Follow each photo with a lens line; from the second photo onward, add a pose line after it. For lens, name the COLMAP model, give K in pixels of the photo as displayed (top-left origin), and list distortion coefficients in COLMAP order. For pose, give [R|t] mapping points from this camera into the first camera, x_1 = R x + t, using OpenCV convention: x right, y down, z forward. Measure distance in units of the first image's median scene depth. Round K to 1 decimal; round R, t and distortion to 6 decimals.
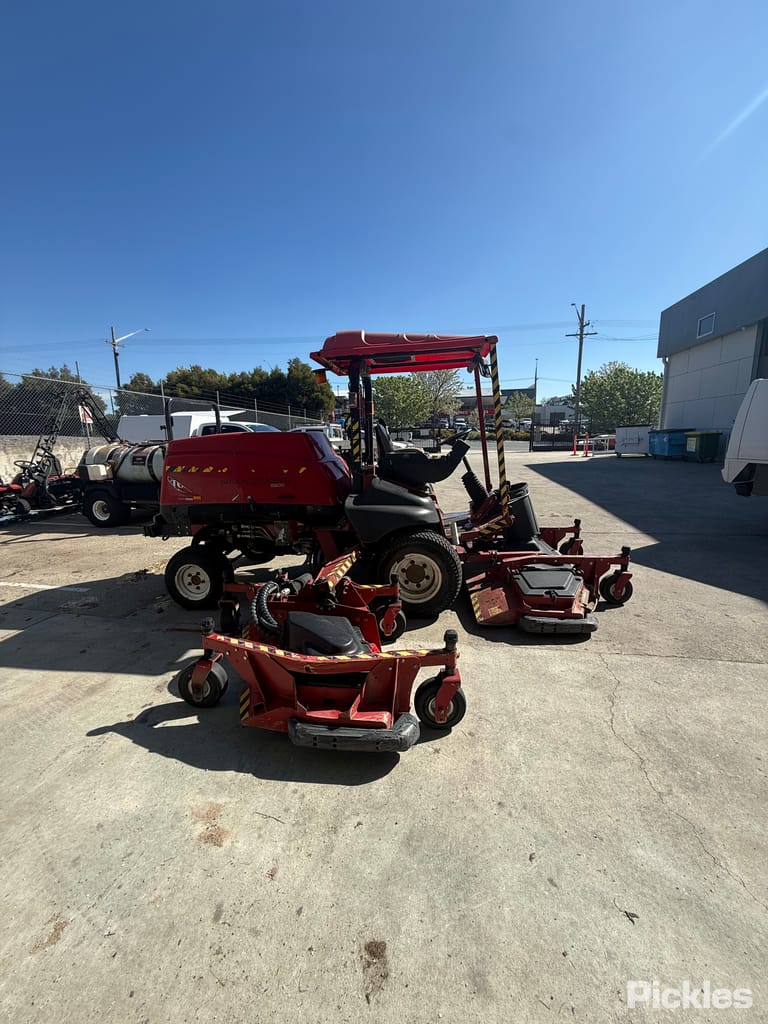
lens RADIAL K [[409.5, 0, 386.4], [0, 409.5, 512.8], [0, 0, 1]] dist [-0.002335, -0.000203]
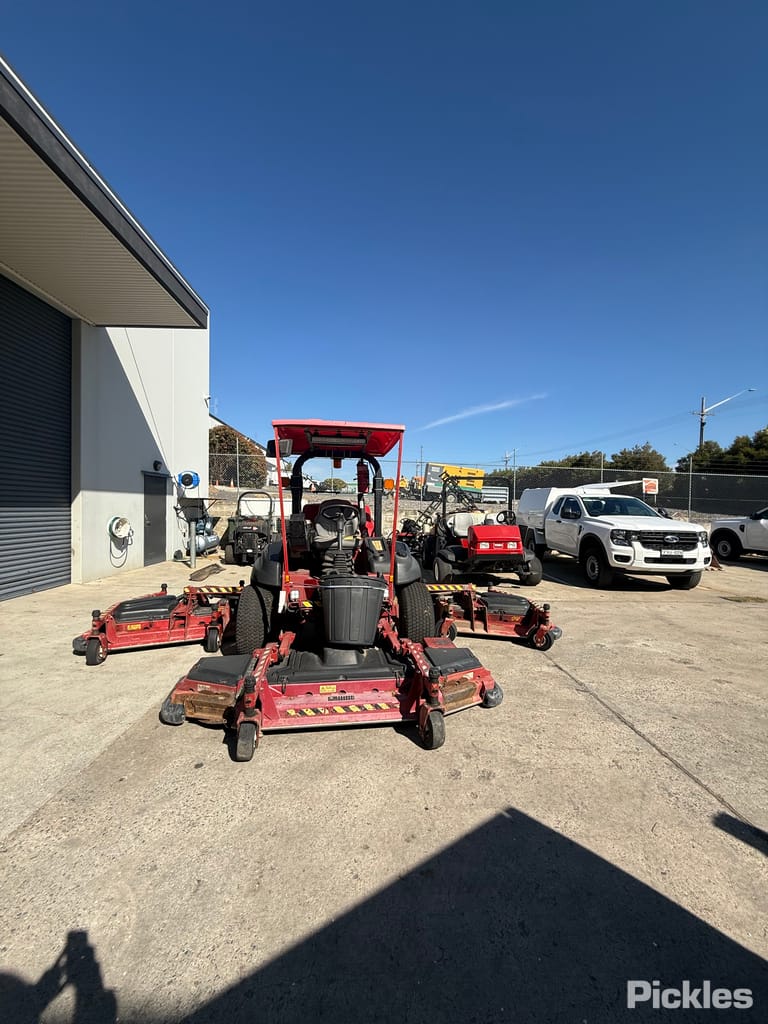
lens RADIAL K [[409.5, 0, 385.7], [0, 409.5, 513.6], [0, 0, 1]] dist [-0.002335, -0.000203]
pose [[0.221599, 0.042503, -0.974211, 0.132478], [-0.201388, 0.979507, -0.003075, -0.023886], [0.954116, 0.196876, 0.225617, 0.103071]]
